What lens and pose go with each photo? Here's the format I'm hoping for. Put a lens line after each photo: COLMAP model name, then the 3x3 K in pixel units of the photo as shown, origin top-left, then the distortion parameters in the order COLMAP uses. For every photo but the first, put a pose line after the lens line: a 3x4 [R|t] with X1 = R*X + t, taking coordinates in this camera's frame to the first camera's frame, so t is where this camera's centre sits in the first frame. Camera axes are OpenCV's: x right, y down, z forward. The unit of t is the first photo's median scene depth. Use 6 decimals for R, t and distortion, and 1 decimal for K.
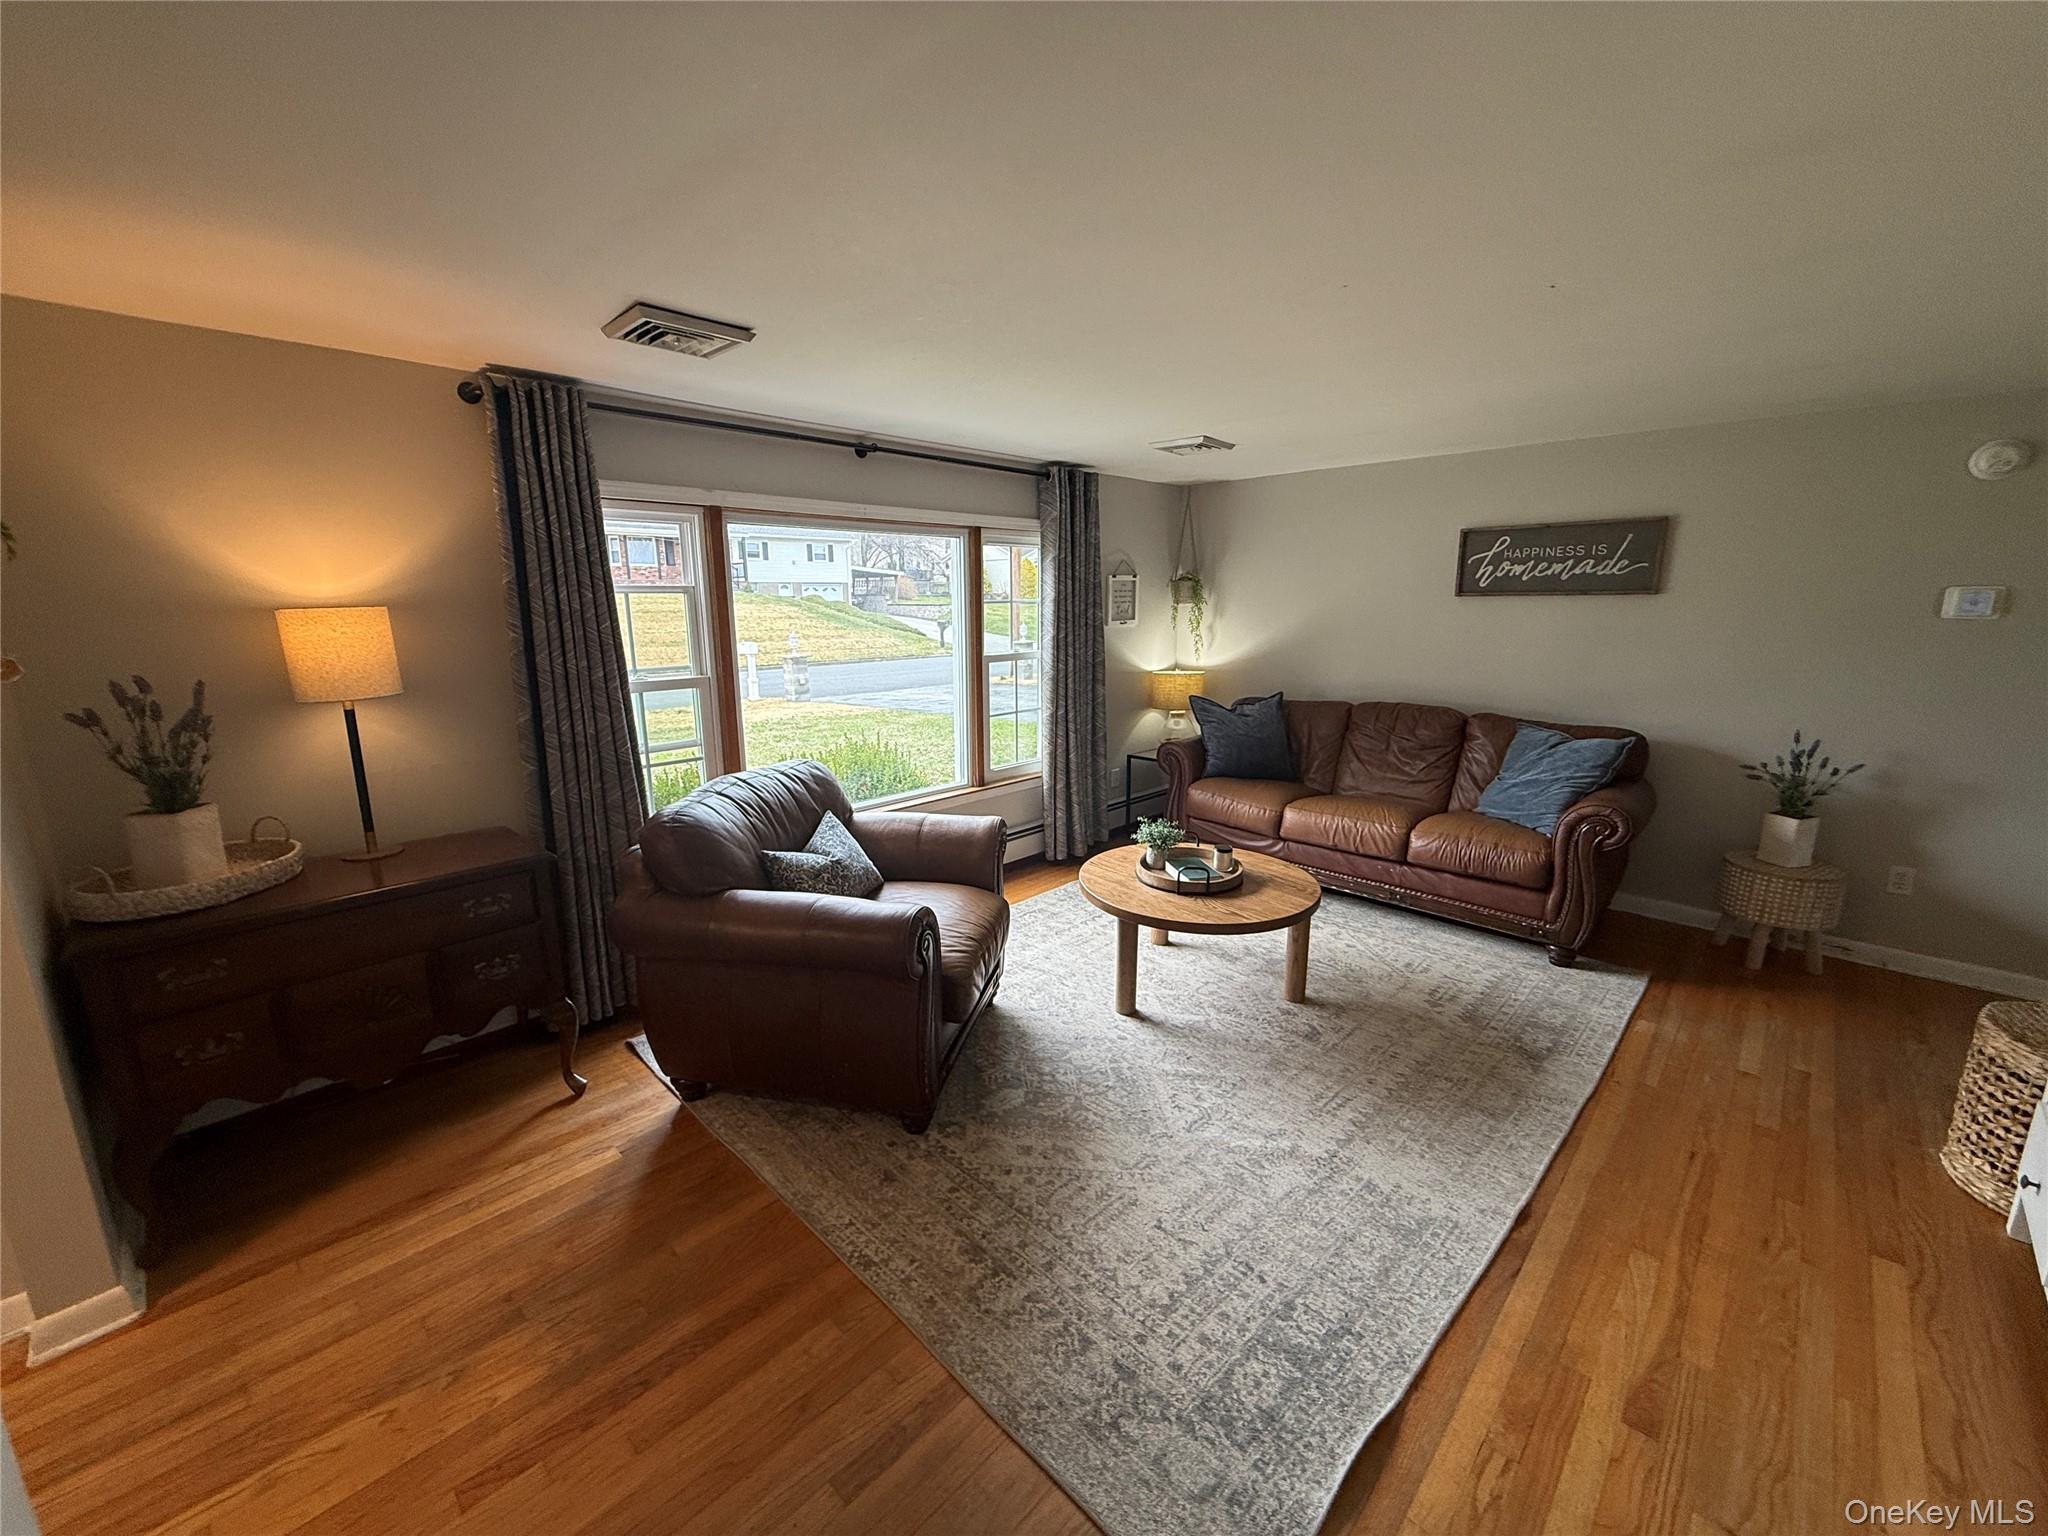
lens RADIAL K [[816.9, 0, 1019.3], [0, 816.9, 769.7], [0, 0, 1]] dist [0.000431, -0.000343]
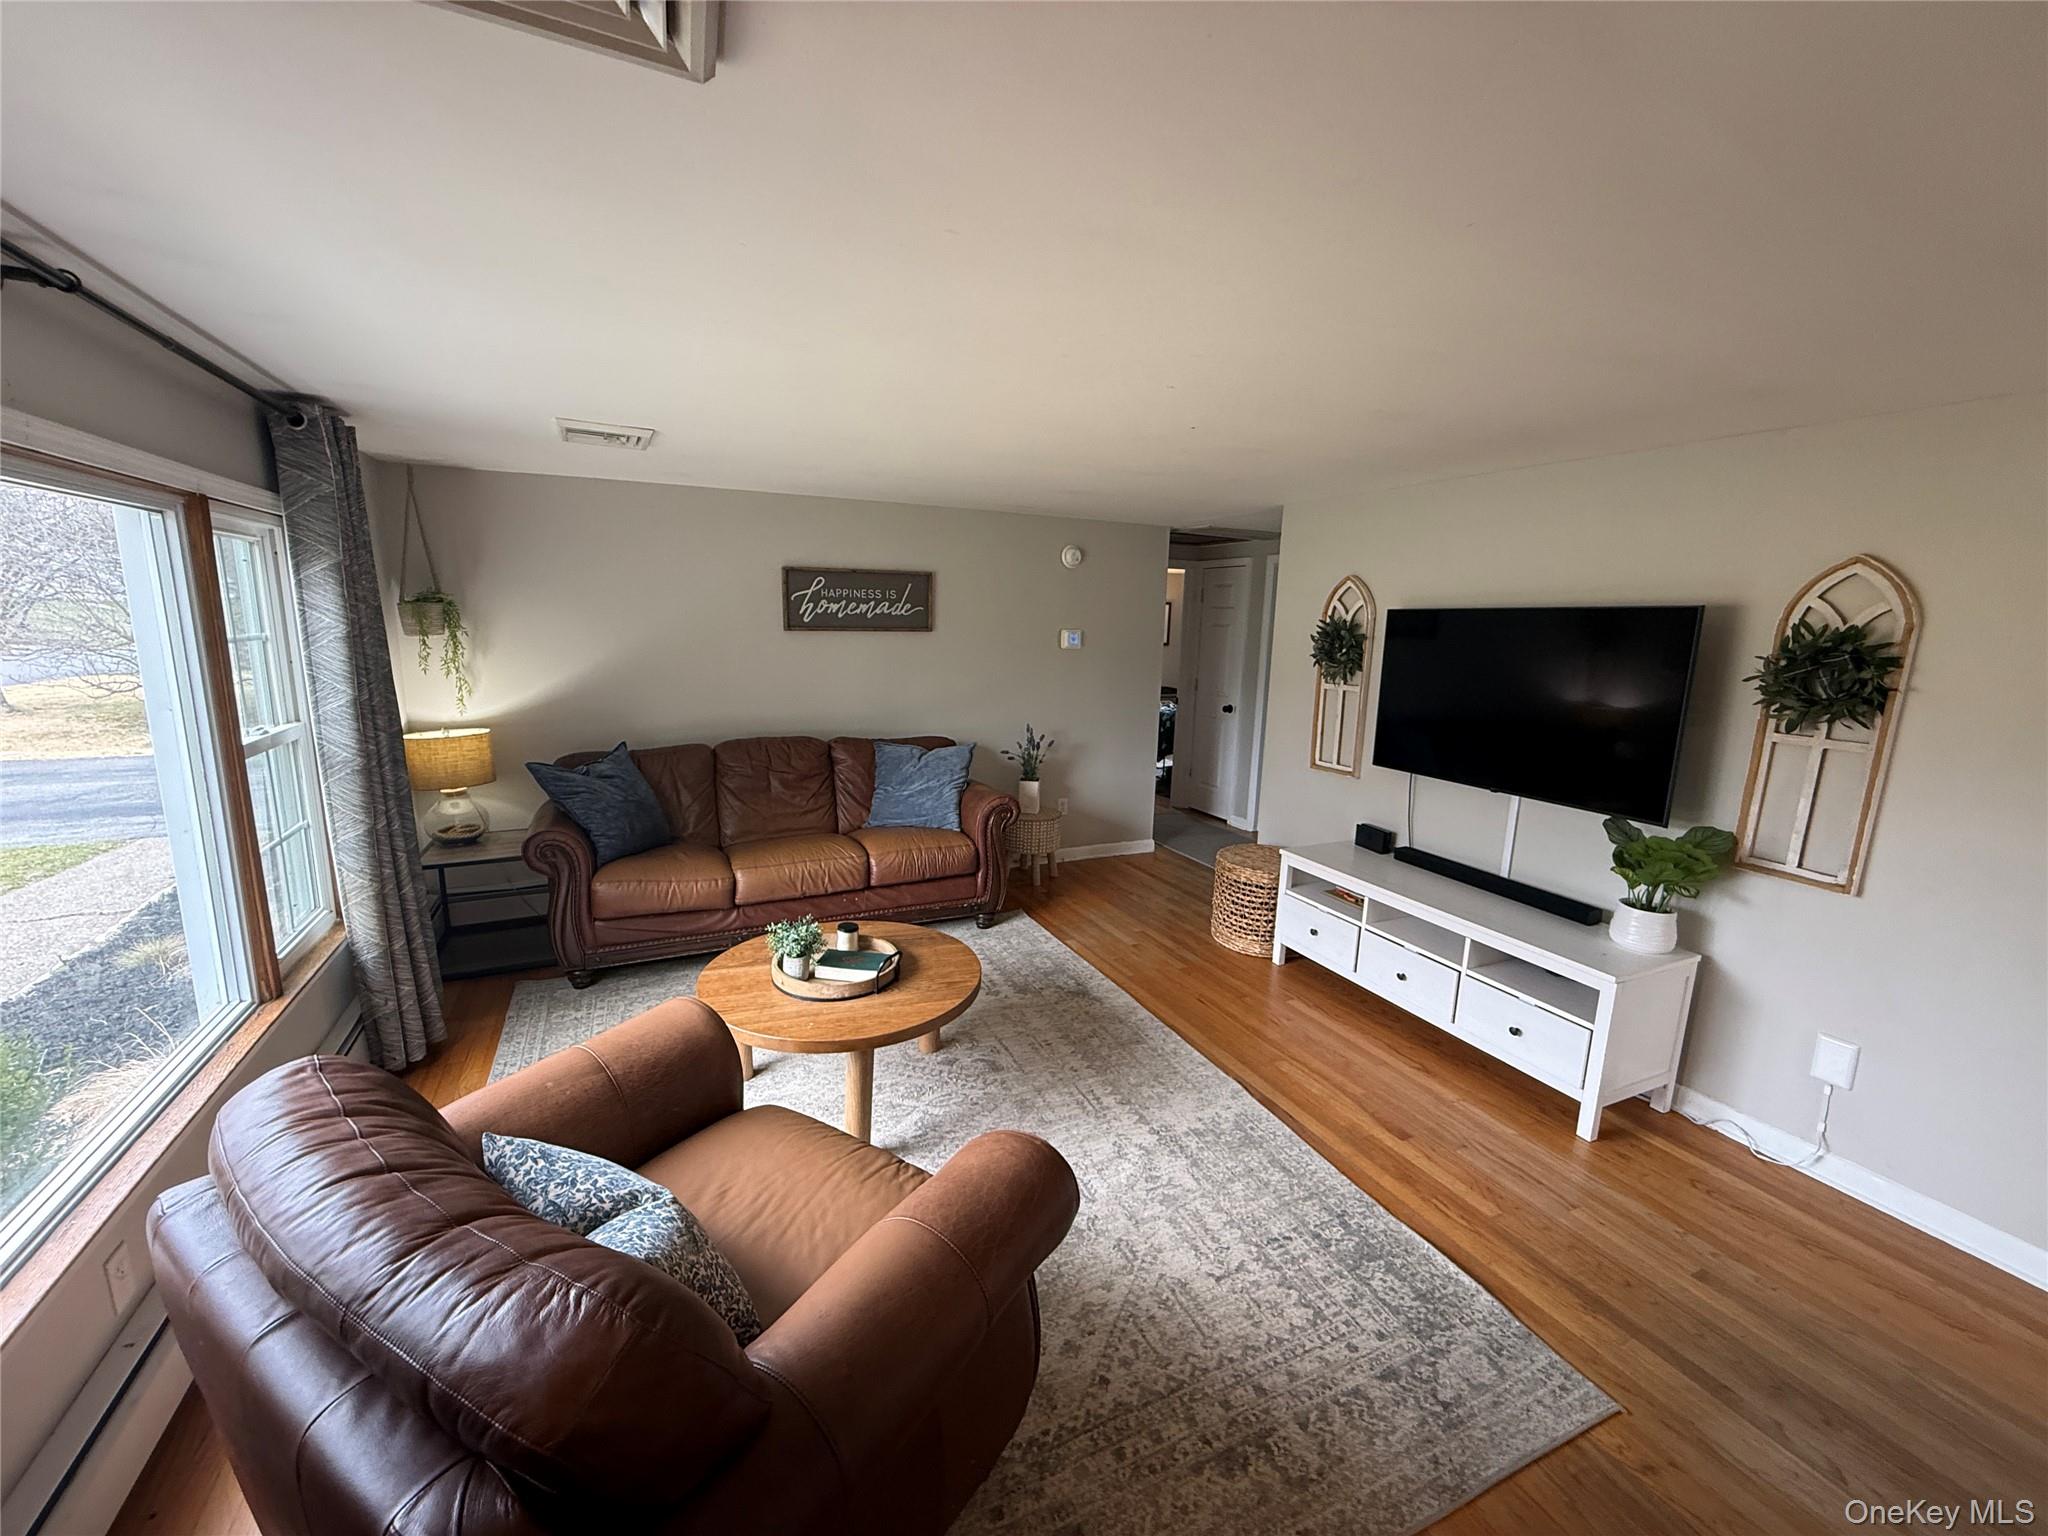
lens RADIAL K [[816.9, 0, 1020.1], [0, 816.9, 767.6], [0, 0, 1]] dist [0.000431, -0.000343]
pose [[0.343843, -0.158136, 0.925616, -0.537679], [0.170841, 0.979802, 0.103930, -0.149636], [-0.923356, 0.122397, 0.363914, 0.558133]]
